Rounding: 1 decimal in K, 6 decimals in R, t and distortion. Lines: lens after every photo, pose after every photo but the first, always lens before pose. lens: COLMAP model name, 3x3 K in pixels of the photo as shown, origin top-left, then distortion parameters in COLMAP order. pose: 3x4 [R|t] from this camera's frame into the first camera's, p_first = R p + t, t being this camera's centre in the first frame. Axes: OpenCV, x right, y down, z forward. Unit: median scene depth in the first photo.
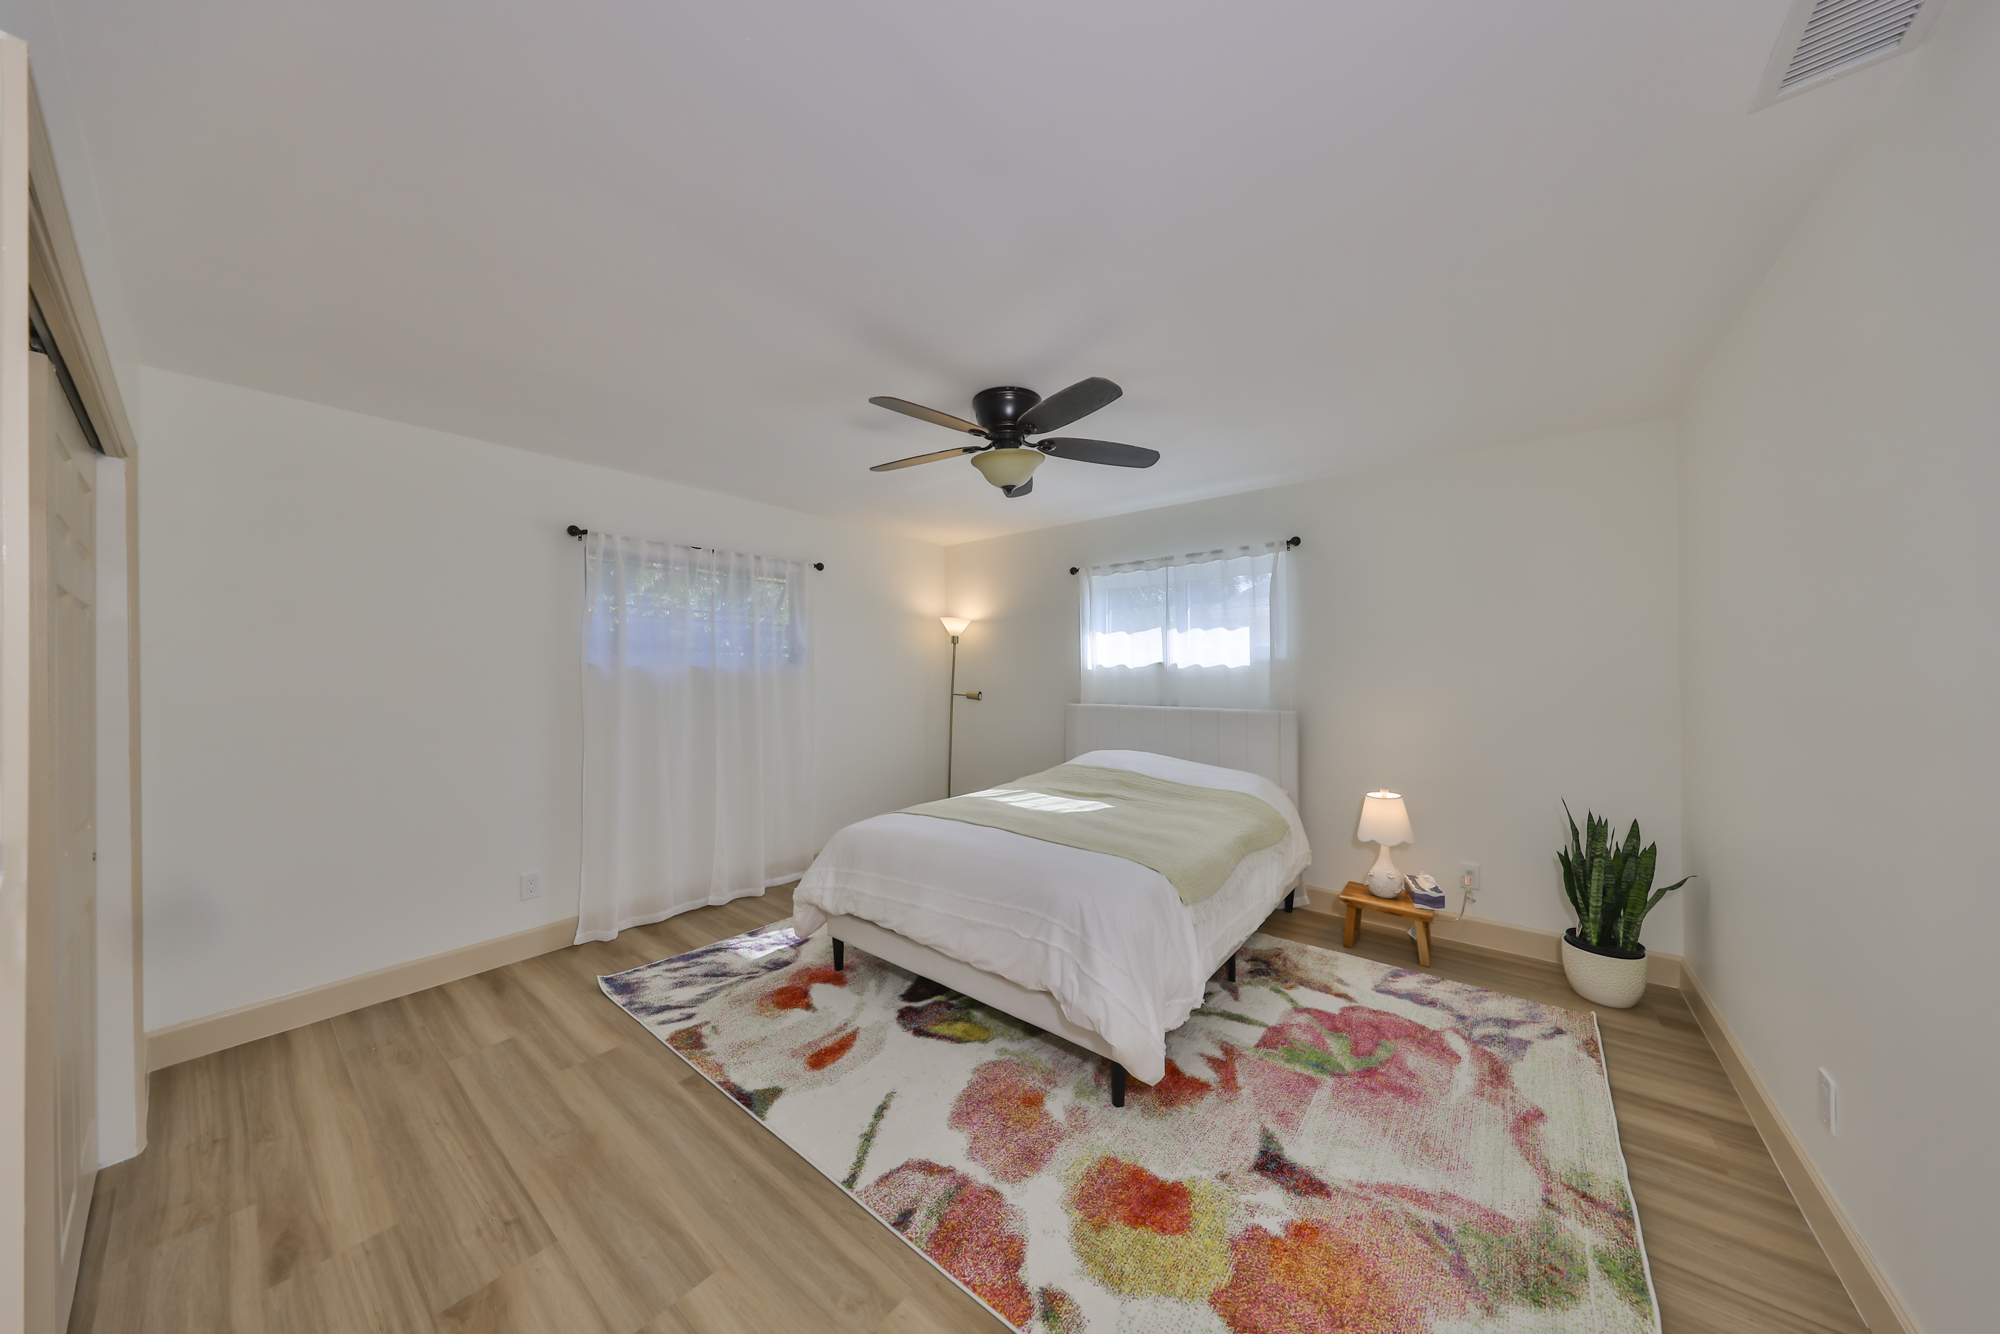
lens RADIAL K [[637.2, 0, 1000.0], [0, 637.2, 667.0], [0, 0, 1]] dist [-0.001764, 0.000072]
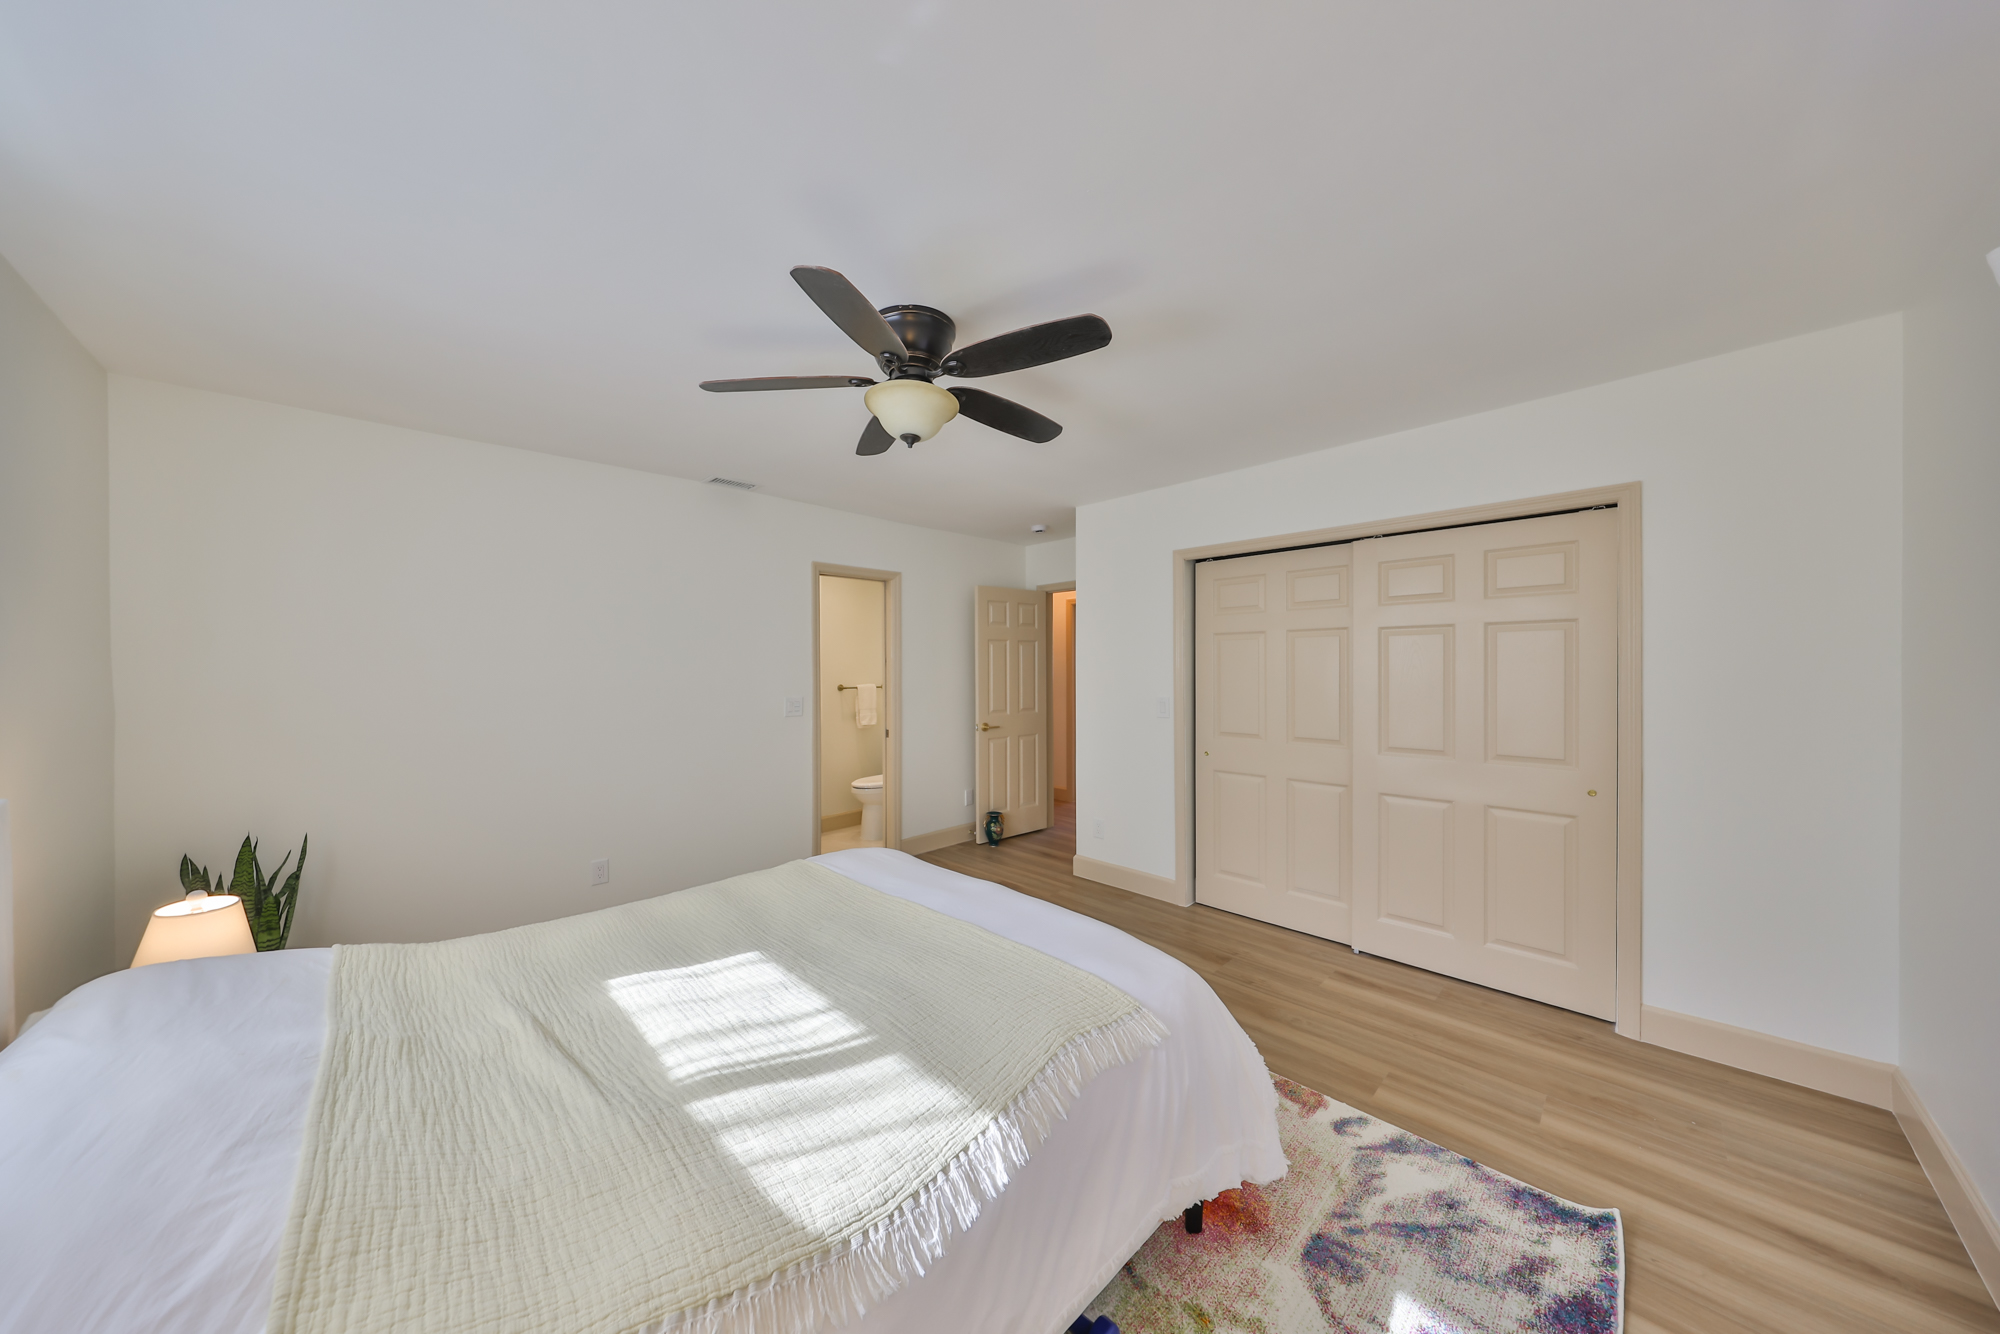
lens RADIAL K [[637.2, 0, 1000.0], [0, 637.2, 667.0], [0, 0, 1]] dist [-0.001764, 0.000072]
pose [[-0.994527, 0.009445, 0.104056, -0.170530], [0.008773, 0.999938, -0.006910, 0.009858], [-0.104115, -0.005959, -0.994547, 1.736771]]
